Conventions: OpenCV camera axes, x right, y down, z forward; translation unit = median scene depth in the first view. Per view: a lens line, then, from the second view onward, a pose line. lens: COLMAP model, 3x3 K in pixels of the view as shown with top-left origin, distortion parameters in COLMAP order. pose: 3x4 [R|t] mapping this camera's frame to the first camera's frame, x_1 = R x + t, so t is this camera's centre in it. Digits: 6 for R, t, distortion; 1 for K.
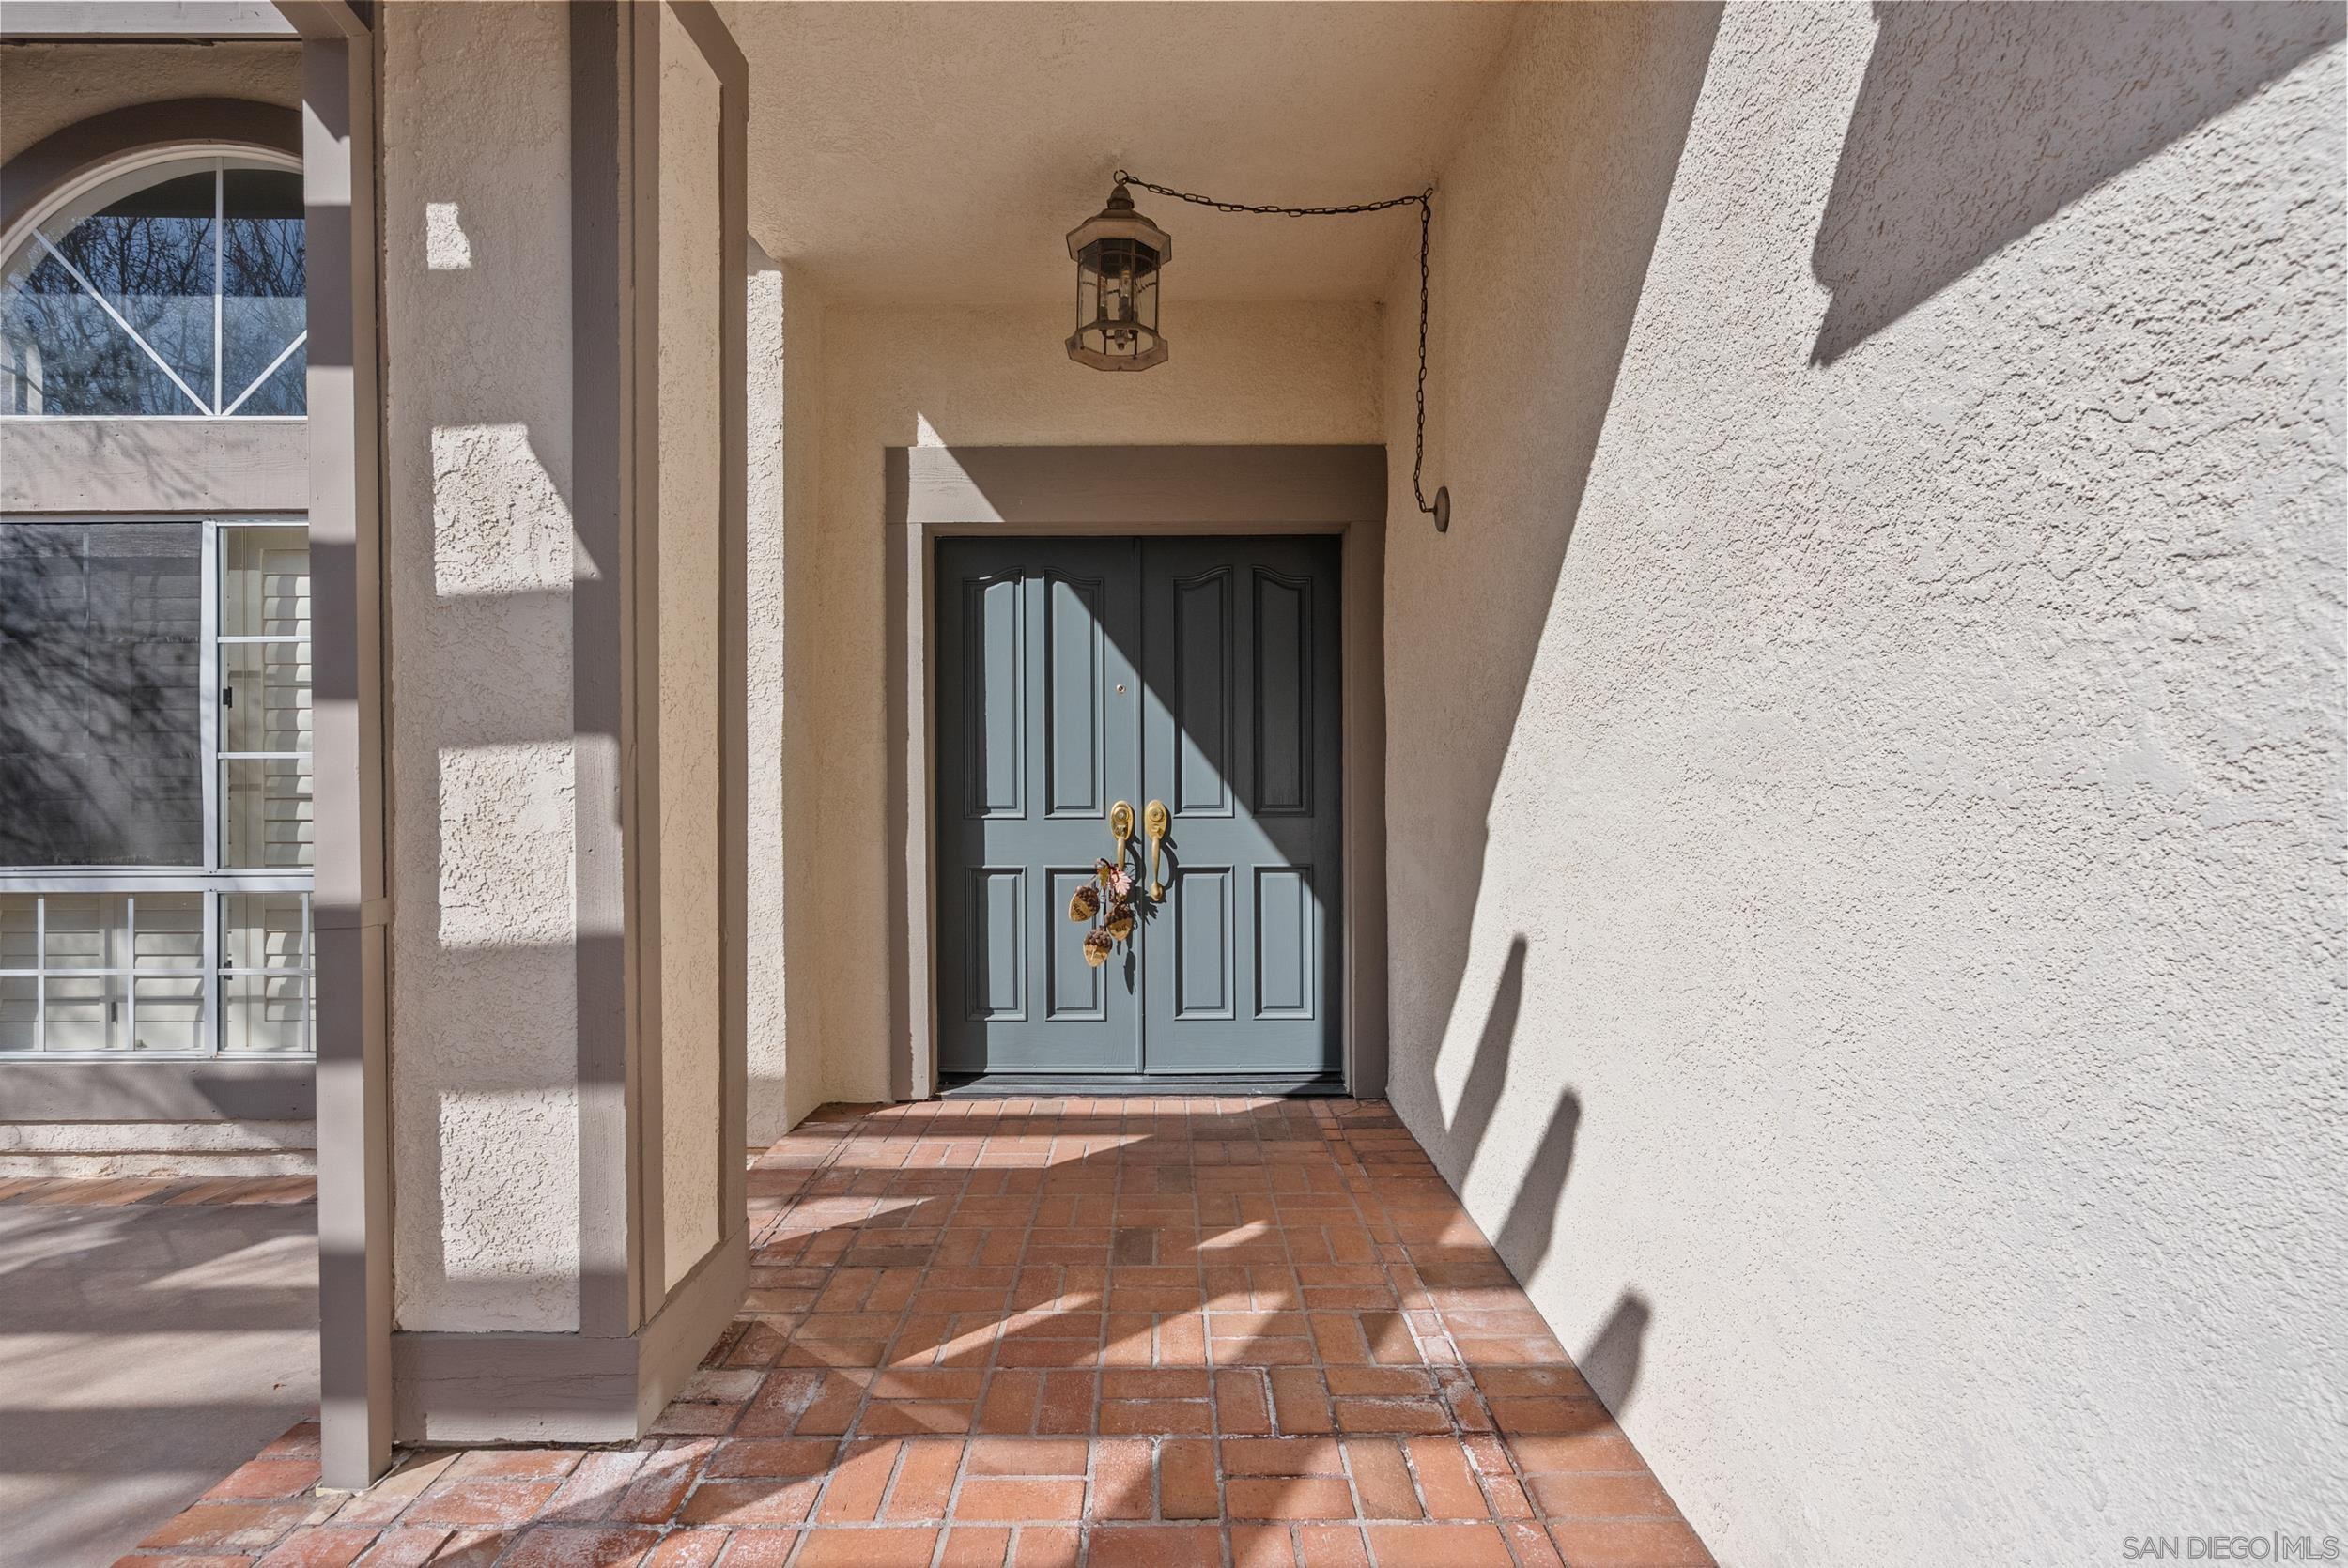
lens RADIAL K [[1070.5, 0, 1153.3], [0, 1070.5, 786.7], [0, 0, 1]] dist [-0.007206, 0.003988]
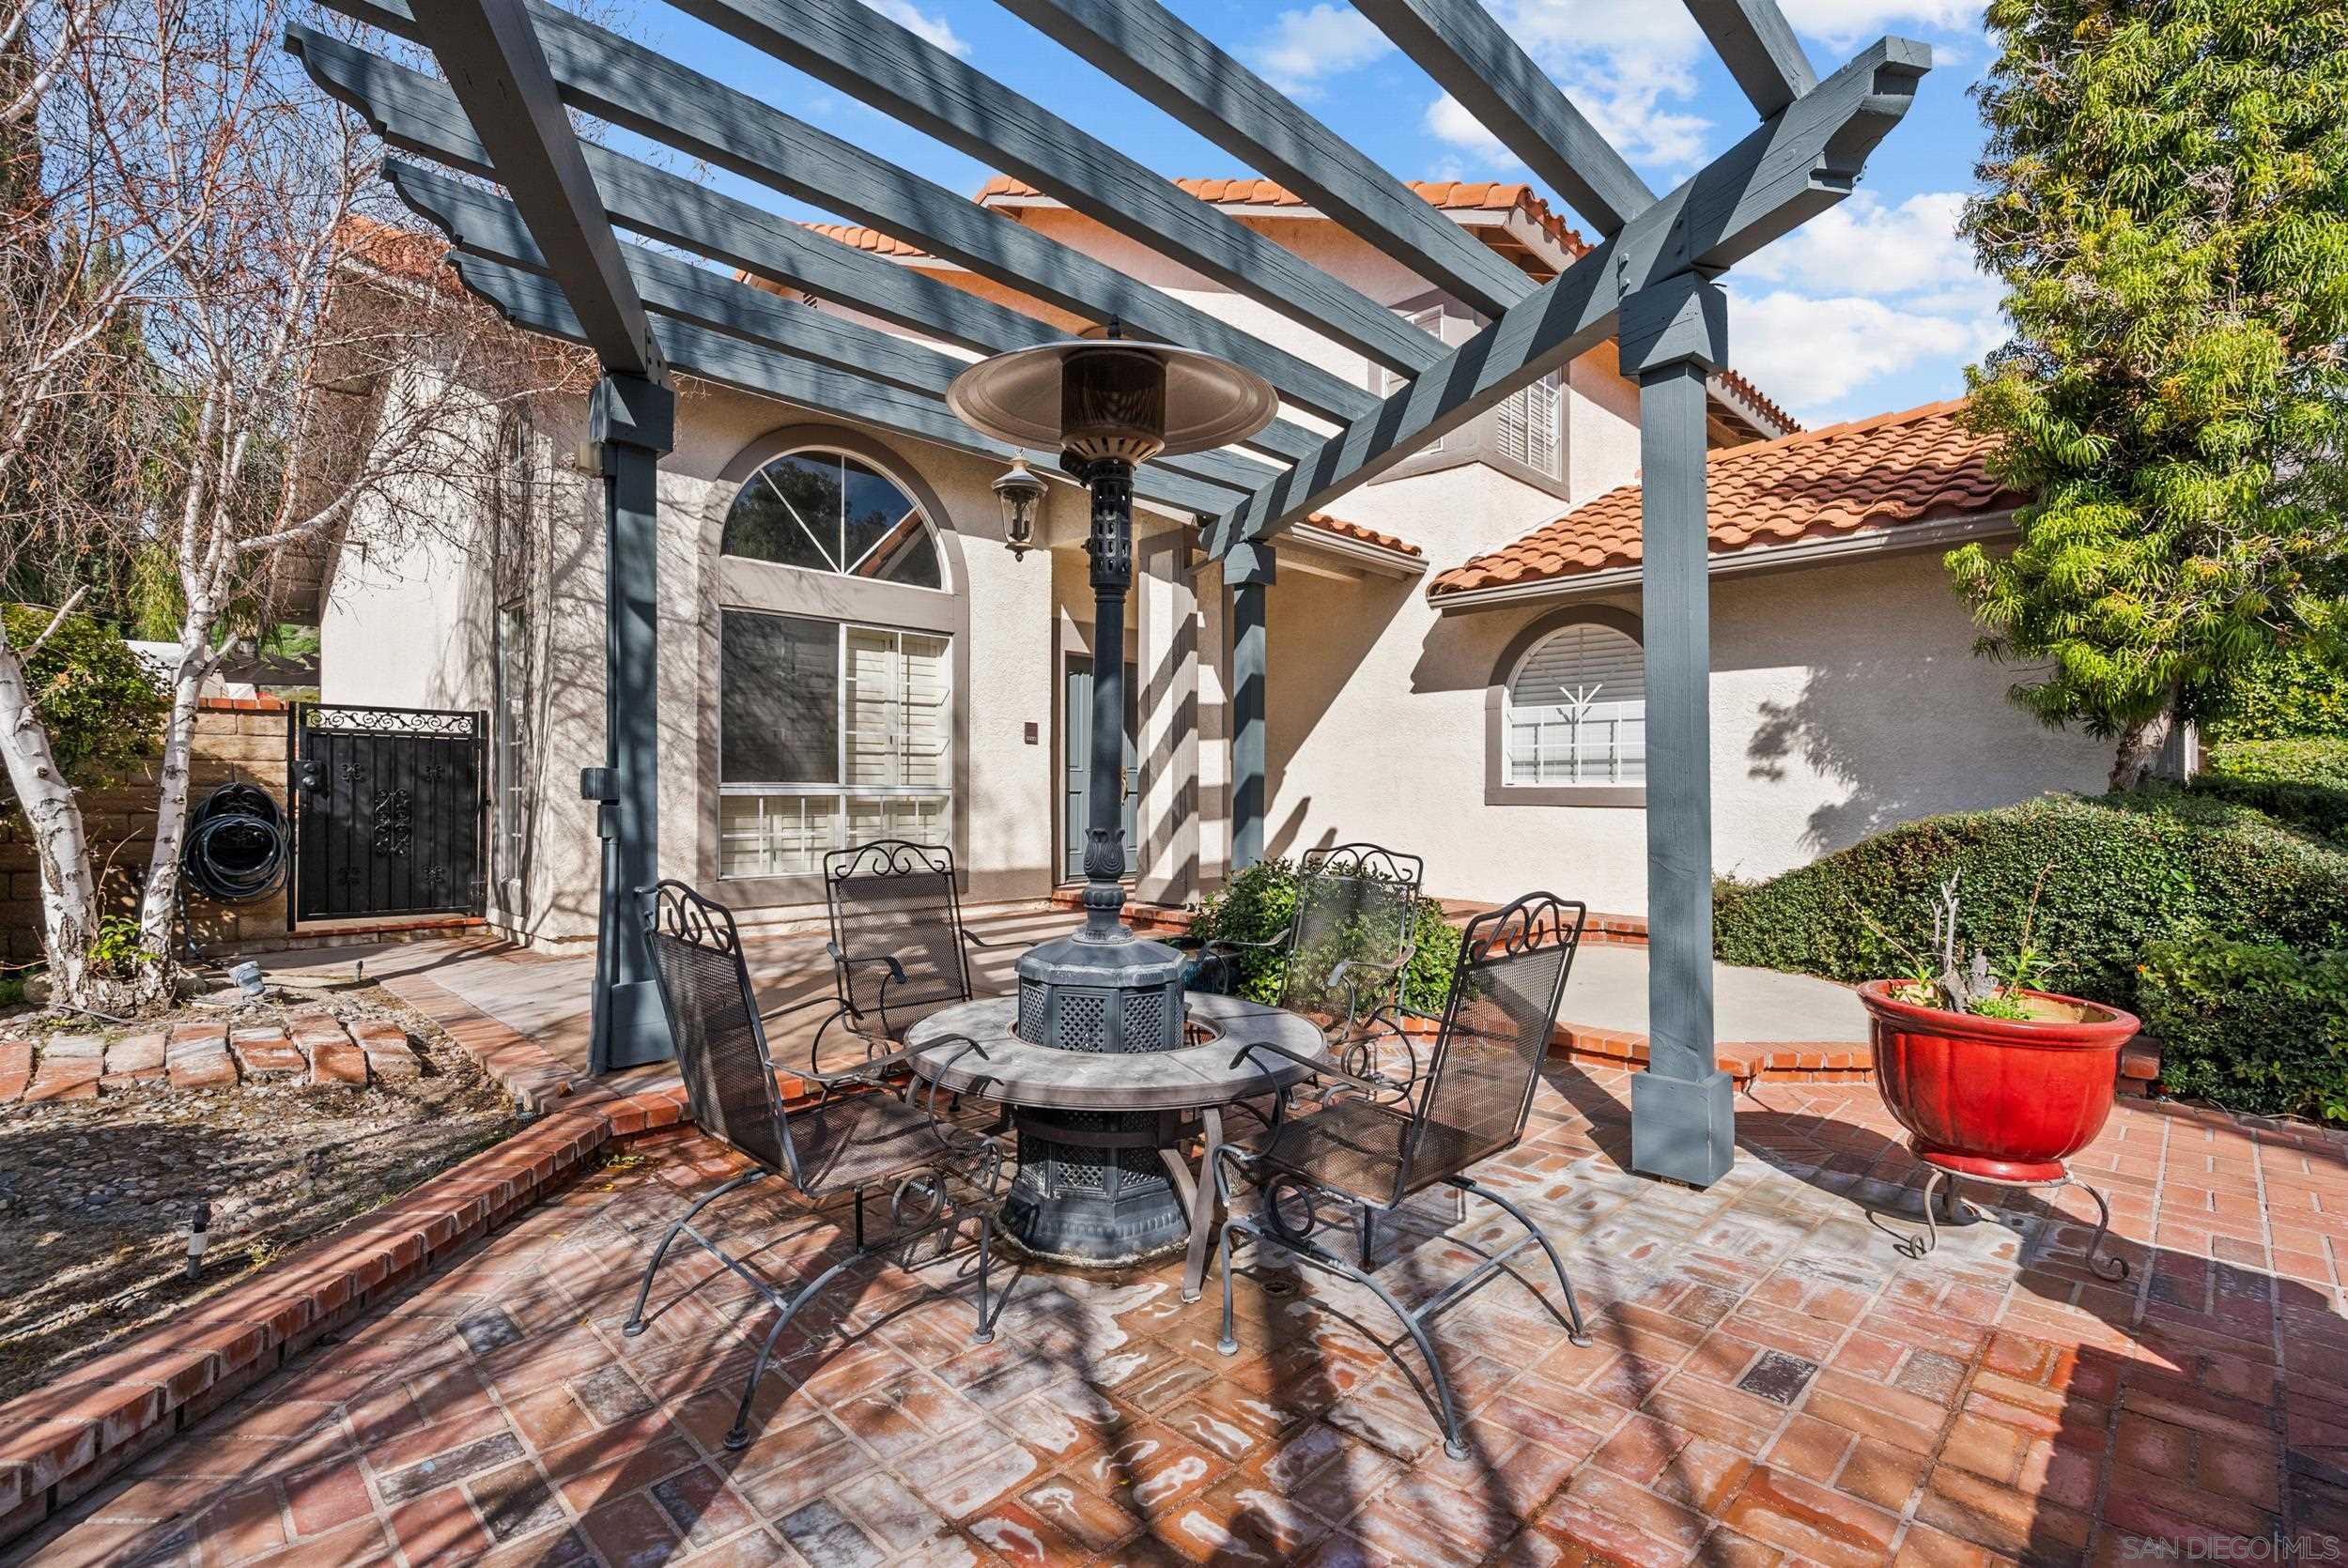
lens RADIAL K [[1070.5, 0, 1169.1], [0, 1070.5, 787.1], [0, 0, 1]] dist [-0.007206, 0.003988]
pose [[0.705411, 0.010259, 0.708725, -1.936600], [-0.001184, 0.999911, -0.013295, 0.109808], [-0.708798, 0.008540, 0.705360, -0.984746]]
